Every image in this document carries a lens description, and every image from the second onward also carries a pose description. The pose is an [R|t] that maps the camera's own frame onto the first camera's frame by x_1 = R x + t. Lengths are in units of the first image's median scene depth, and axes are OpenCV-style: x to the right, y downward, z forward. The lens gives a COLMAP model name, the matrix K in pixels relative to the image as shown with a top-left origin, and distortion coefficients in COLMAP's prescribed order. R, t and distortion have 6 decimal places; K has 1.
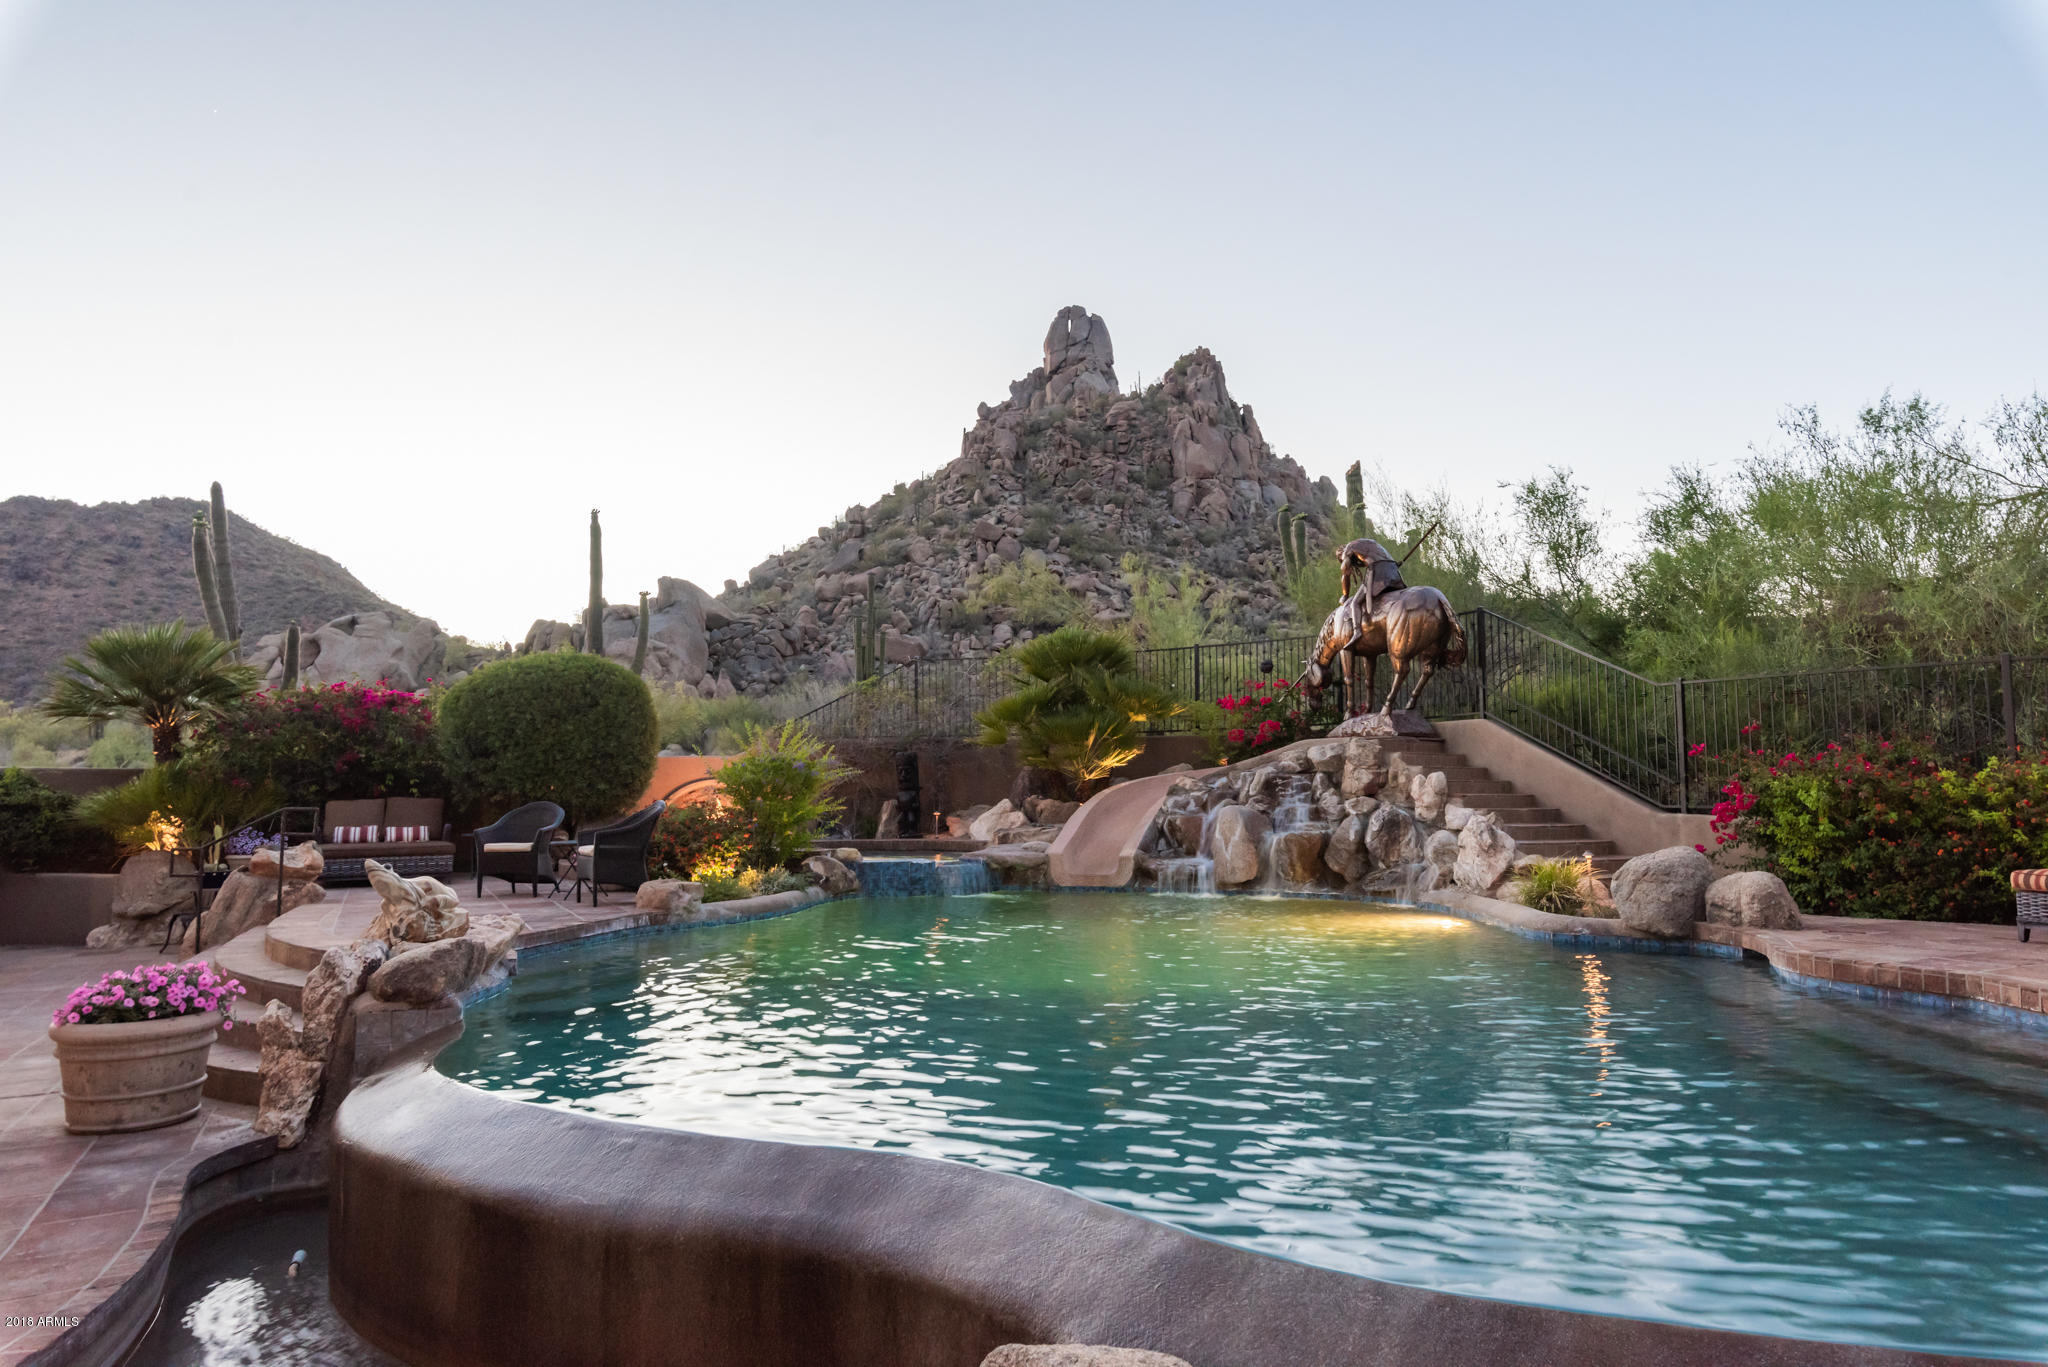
lens RADIAL K [[1219.4, 0, 1024.0], [0, 1219.4, 683.5], [0, 0, 1]] dist [0.000592, -0.000286]
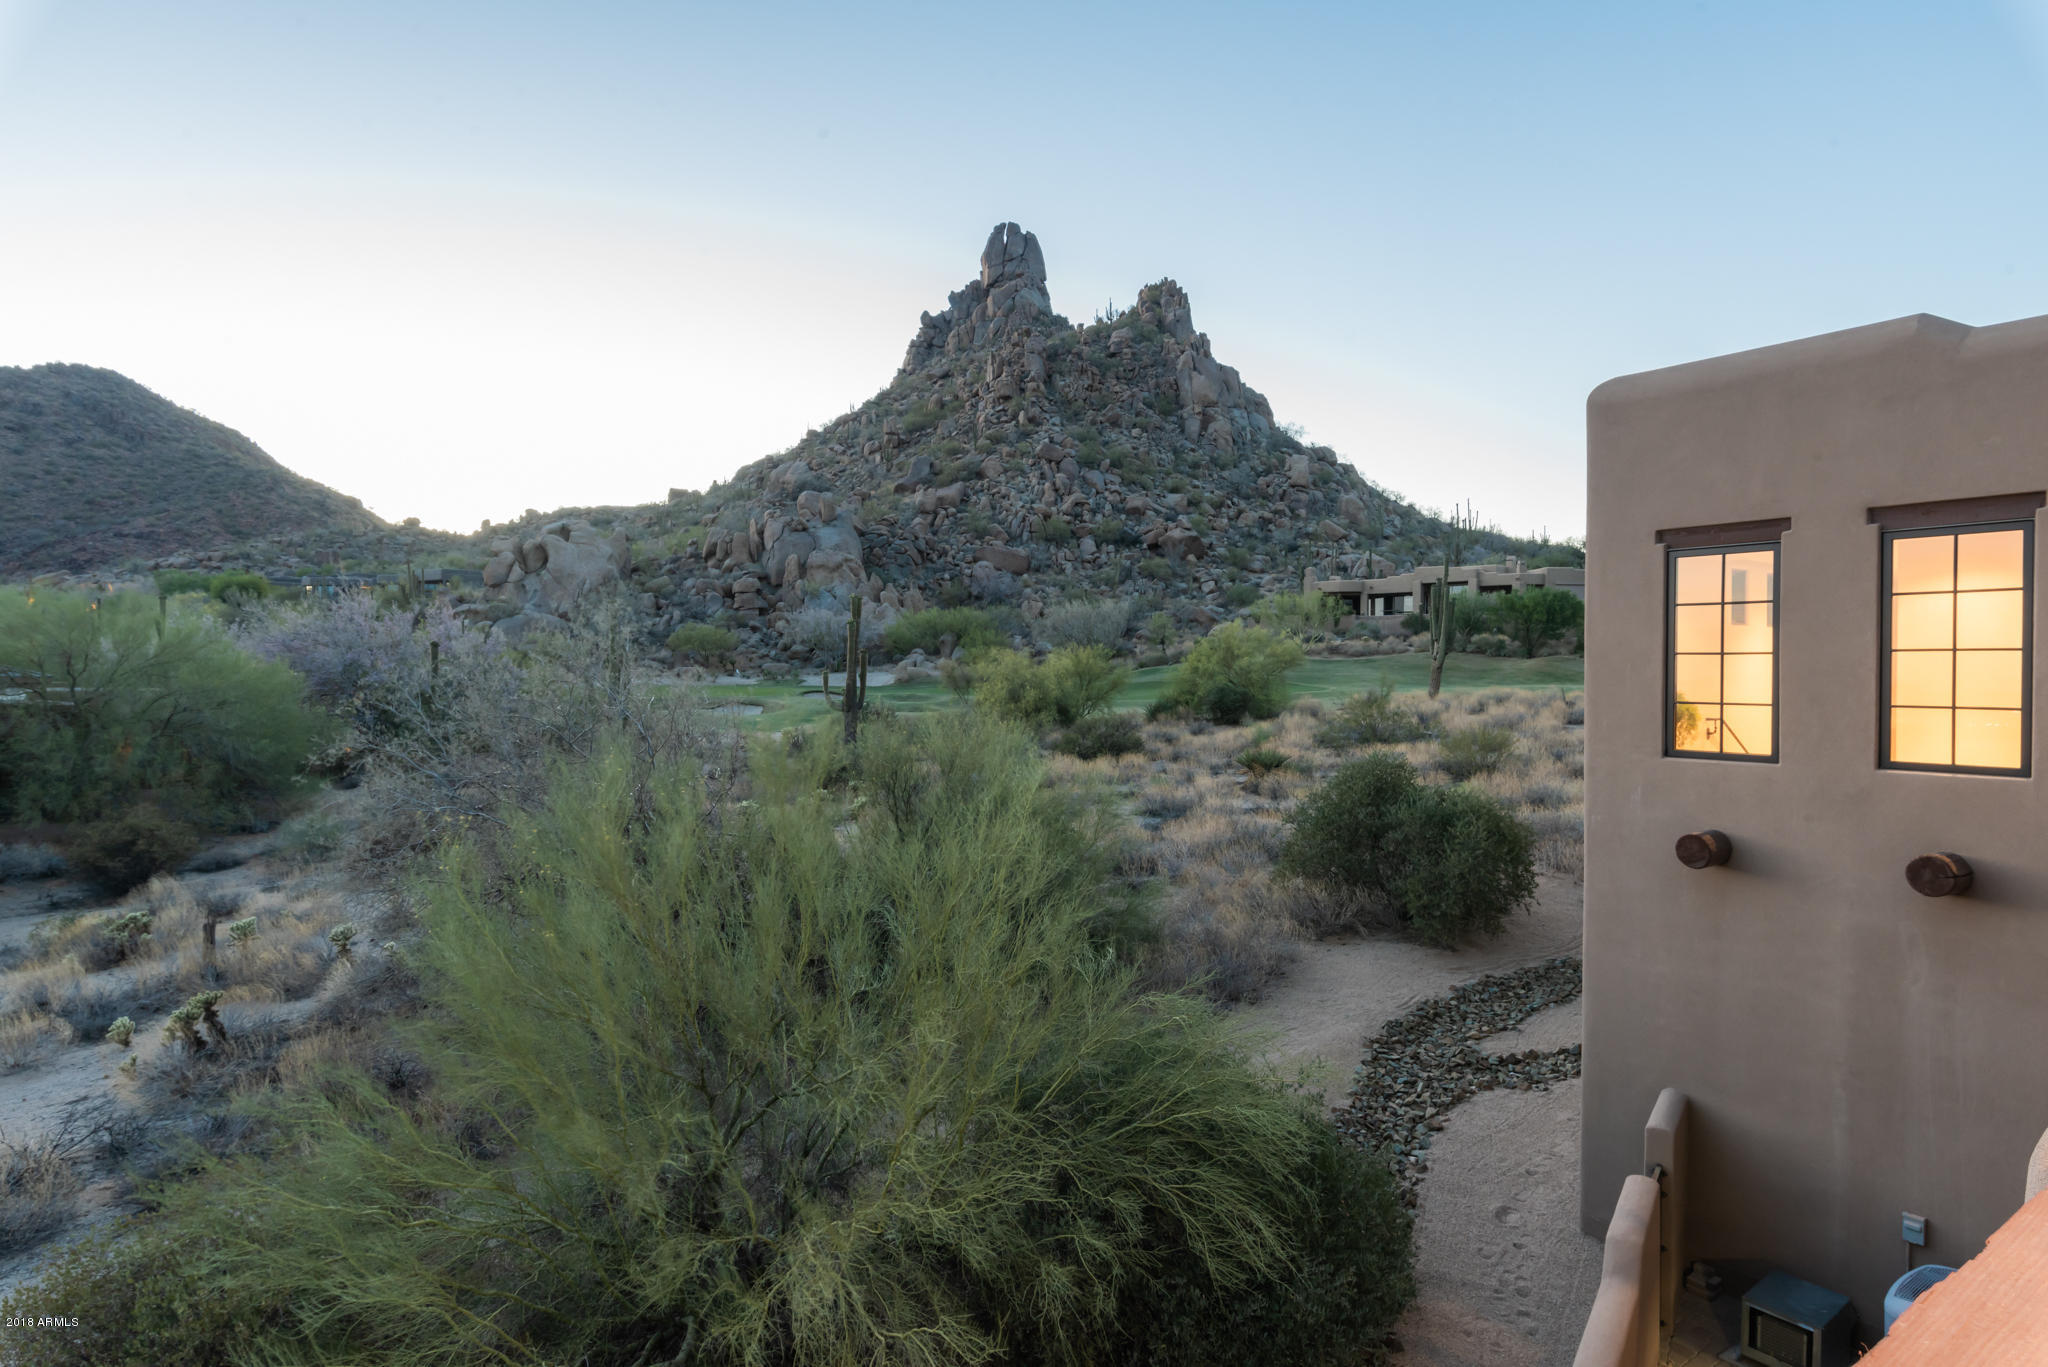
lens RADIAL K [[1120.7, 0, 1024.0], [0, 1120.7, 683.5], [0, 0, 1]] dist [0.004434, 0.000055]
pose [[0.991702, 0.008177, 0.128297, -0.148538], [-0.021218, 0.994700, 0.100611, -0.012497], [-0.126794, -0.102498, 0.986619, -0.035061]]
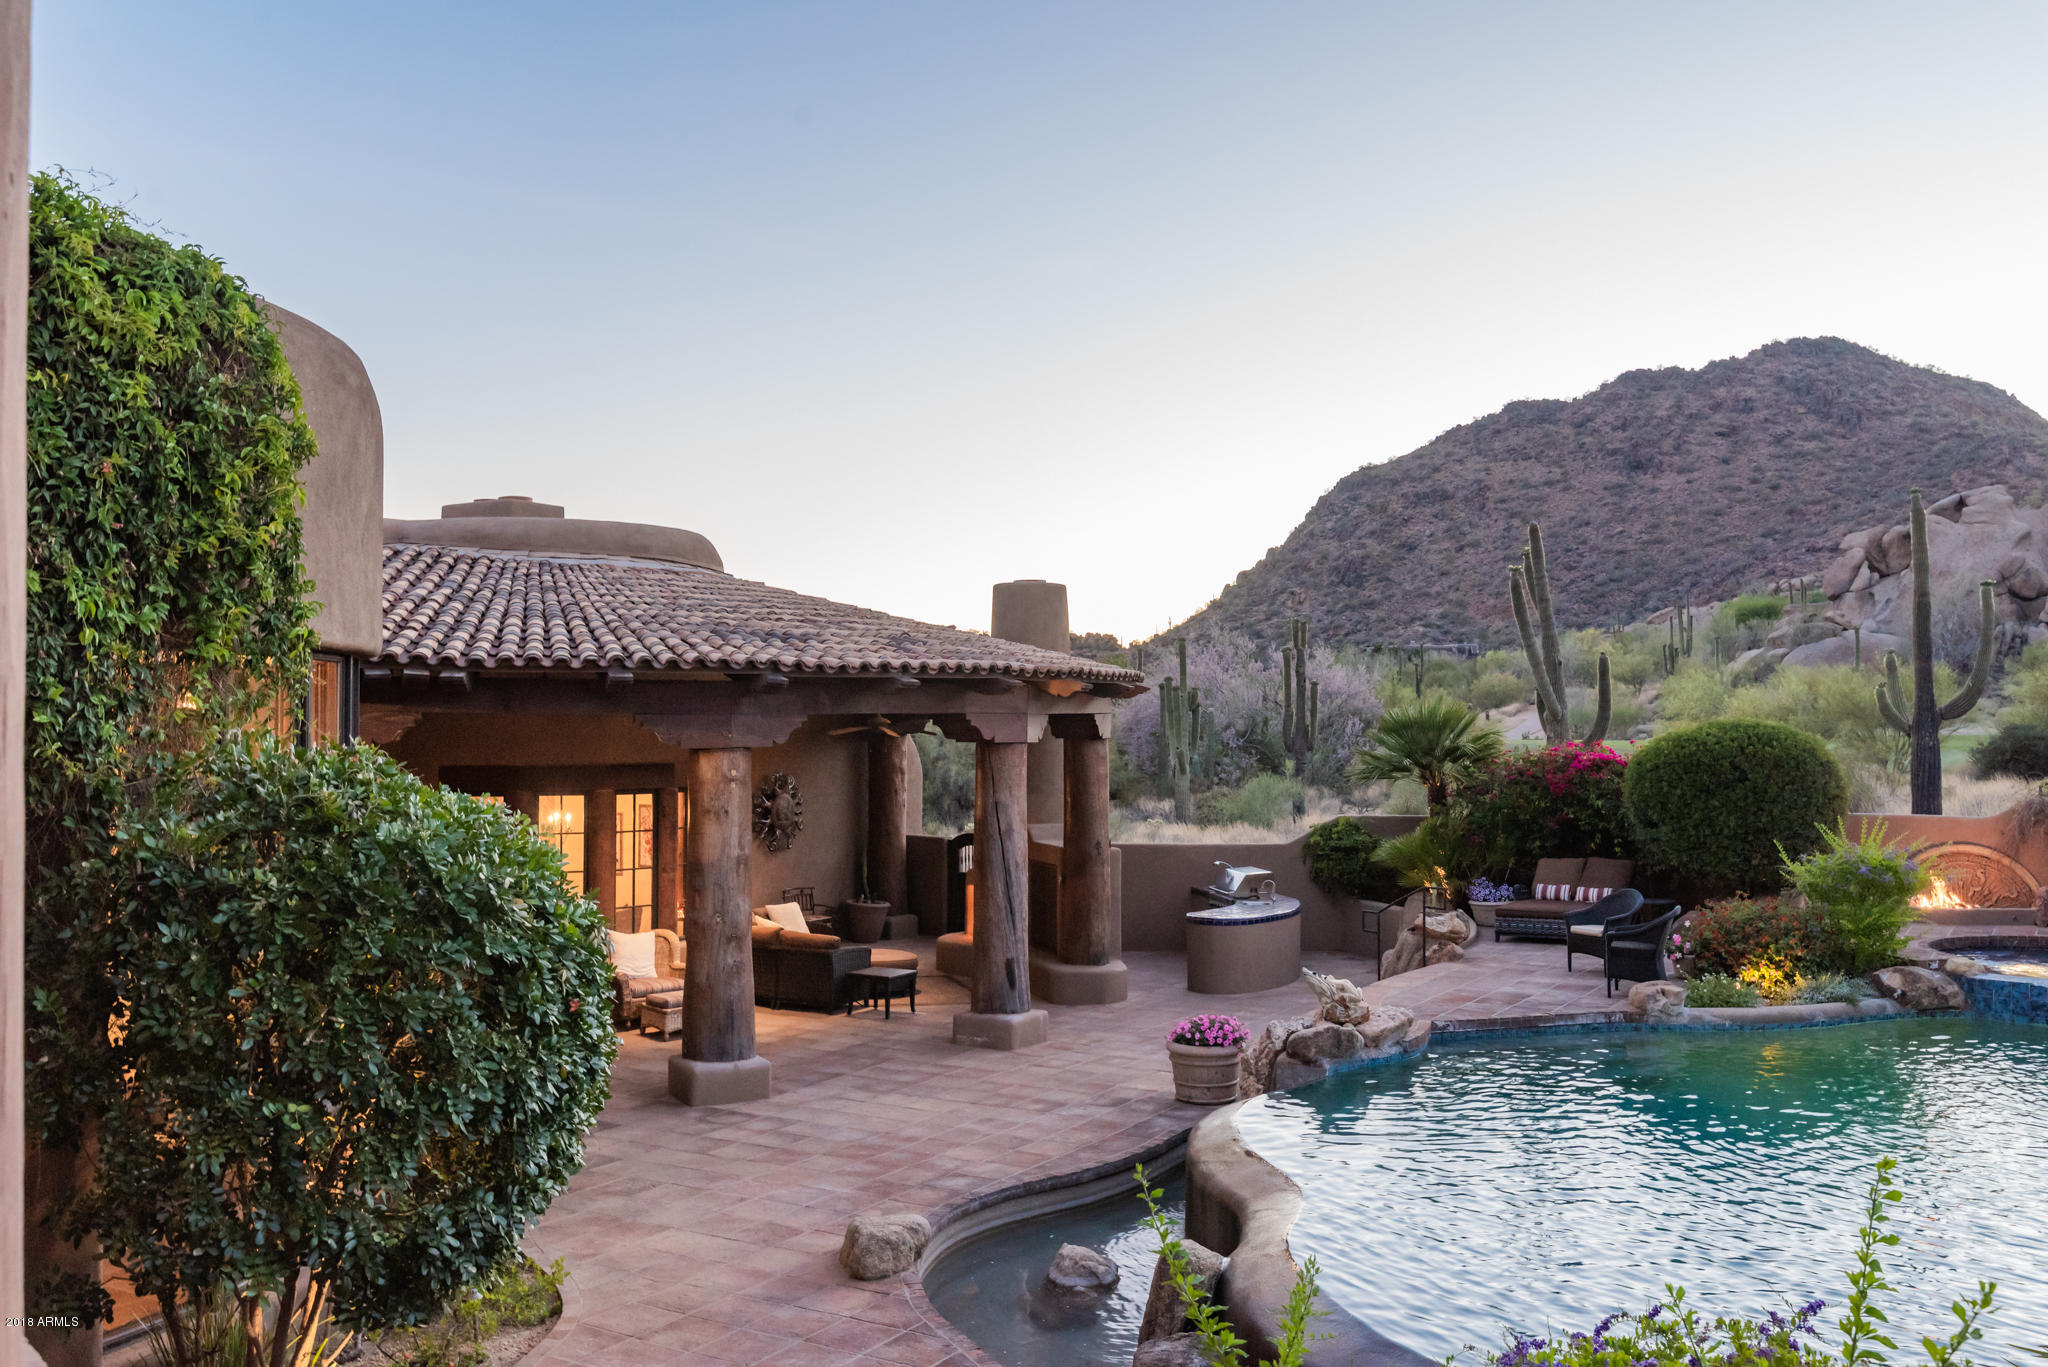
lens RADIAL K [[1747.3, 0, 1024.0], [0, 1747.3, 683.5], [0, 0, 1]] dist [-0.003853, -0.008116]
pose [[0.508973, -0.014863, -0.860654, 0.035183], [0.077409, 0.996590, 0.028568, -0.009009], [0.857295, -0.081162, 0.508388, -0.012837]]
